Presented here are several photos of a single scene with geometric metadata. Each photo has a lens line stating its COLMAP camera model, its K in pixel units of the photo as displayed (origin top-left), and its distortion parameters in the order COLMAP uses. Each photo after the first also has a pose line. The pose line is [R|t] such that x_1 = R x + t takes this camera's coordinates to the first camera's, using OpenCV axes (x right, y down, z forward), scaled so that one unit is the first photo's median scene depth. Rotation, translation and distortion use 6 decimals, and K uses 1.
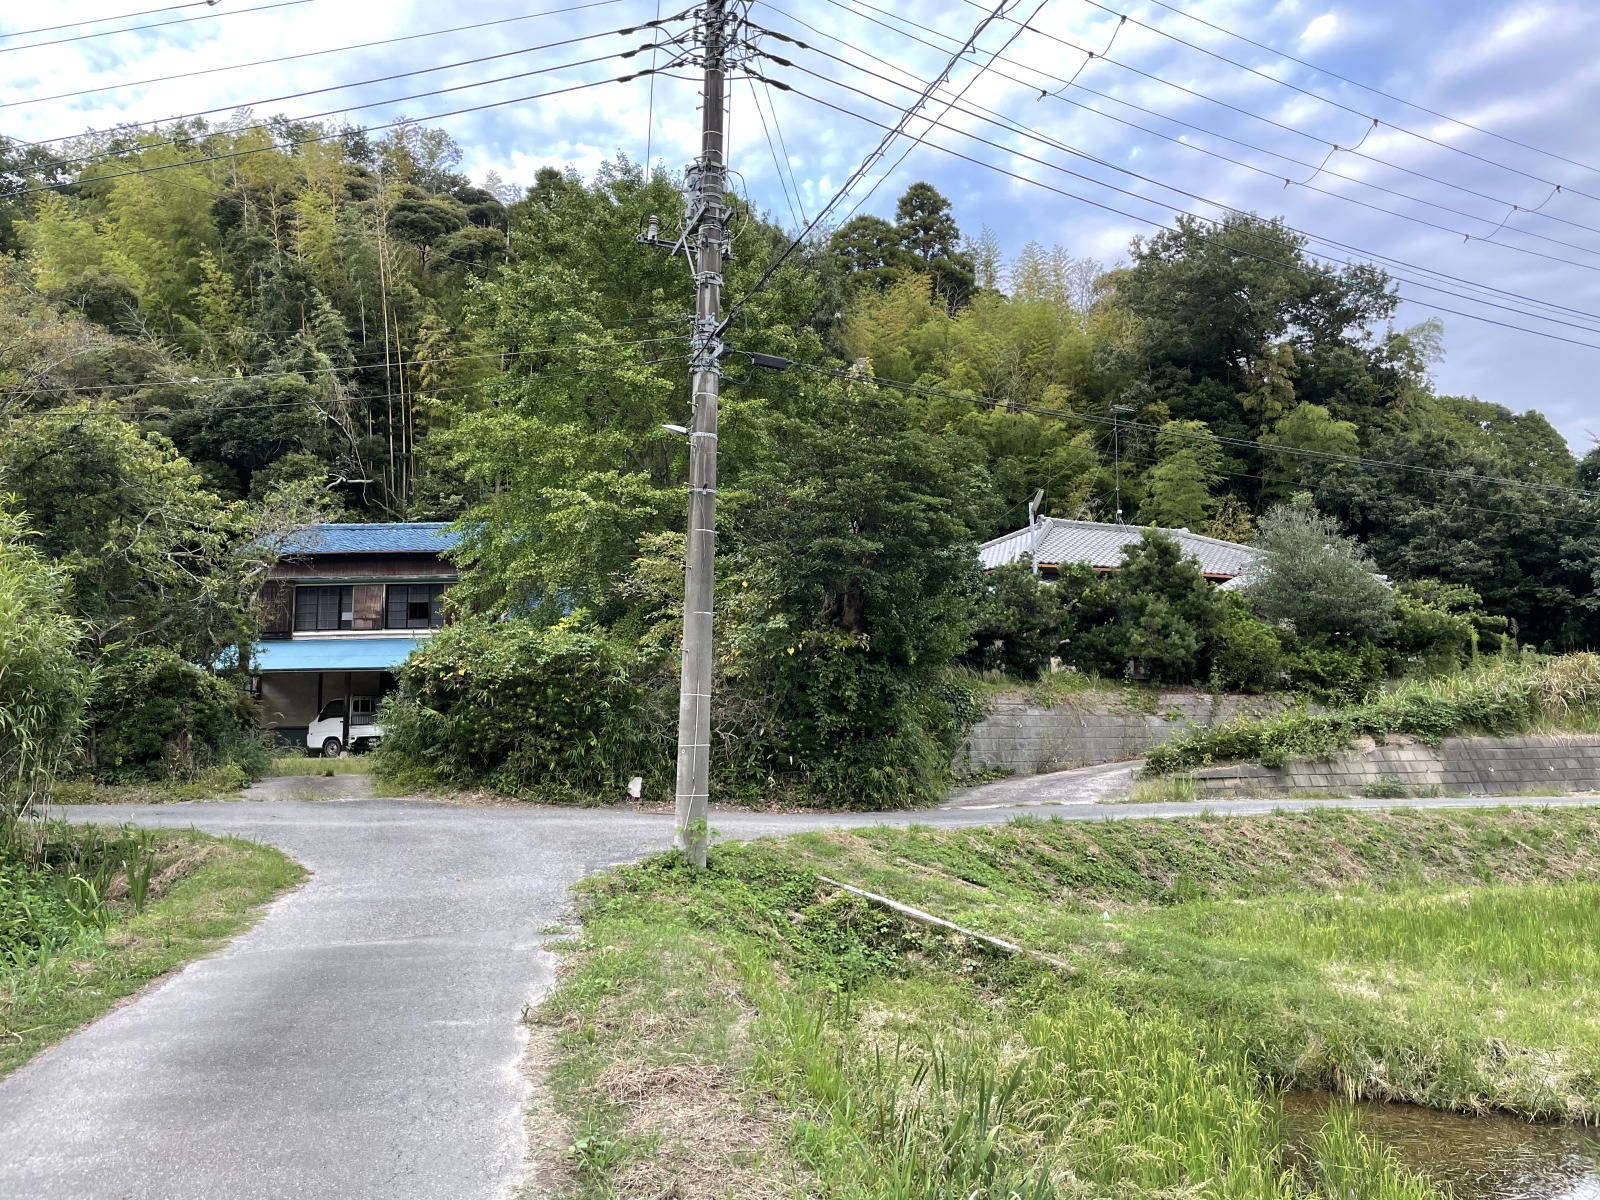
lens RADIAL K [[1203.7, 0, 800.0], [0, 1203.7, 600.0], [0, 0, 1]] dist [0.045000, -0.002875]
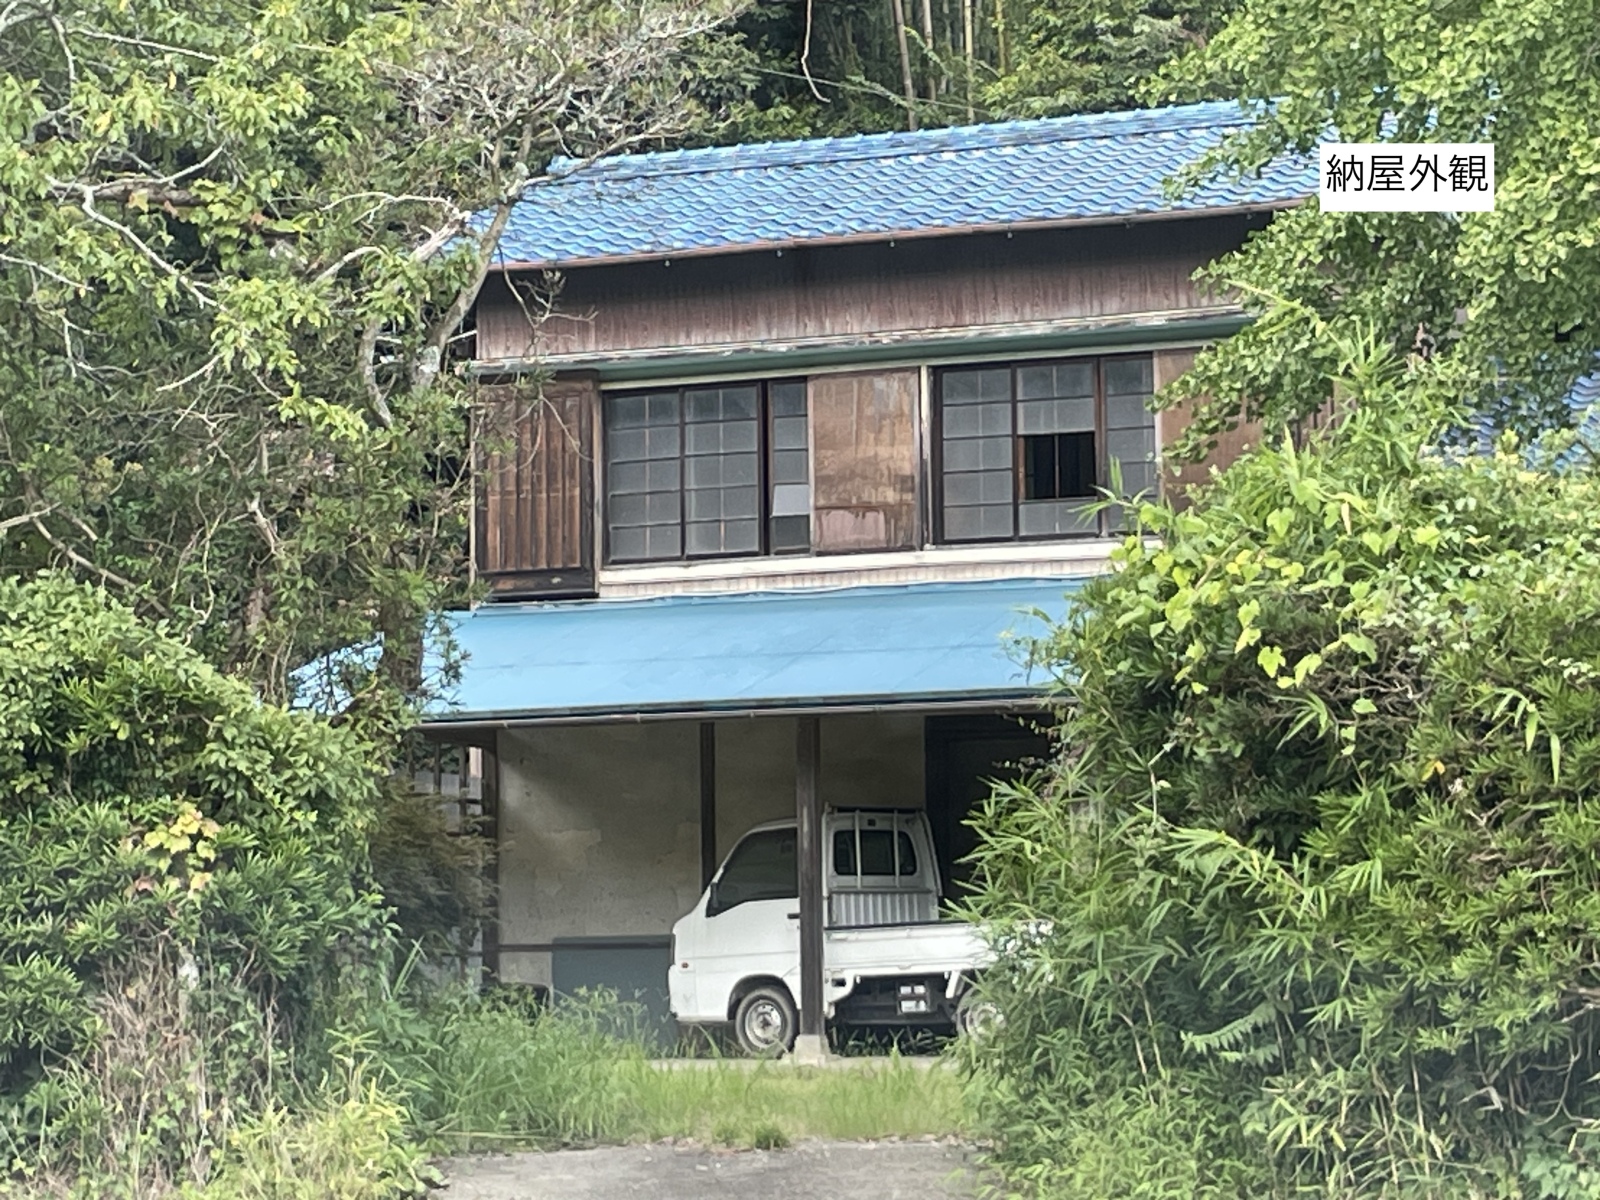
lens RADIAL K [[4403.4, 0, 800.0], [0, 4403.4, 600.0], [0, 0, 1]] dist [-0.117446, -0.525231]
pose [[0.937955, -0.034480, -0.345039, -0.065958], [0.043903, 0.998845, 0.019532, 0.018966], [0.343967, -0.033469, 0.938385, 0.162609]]
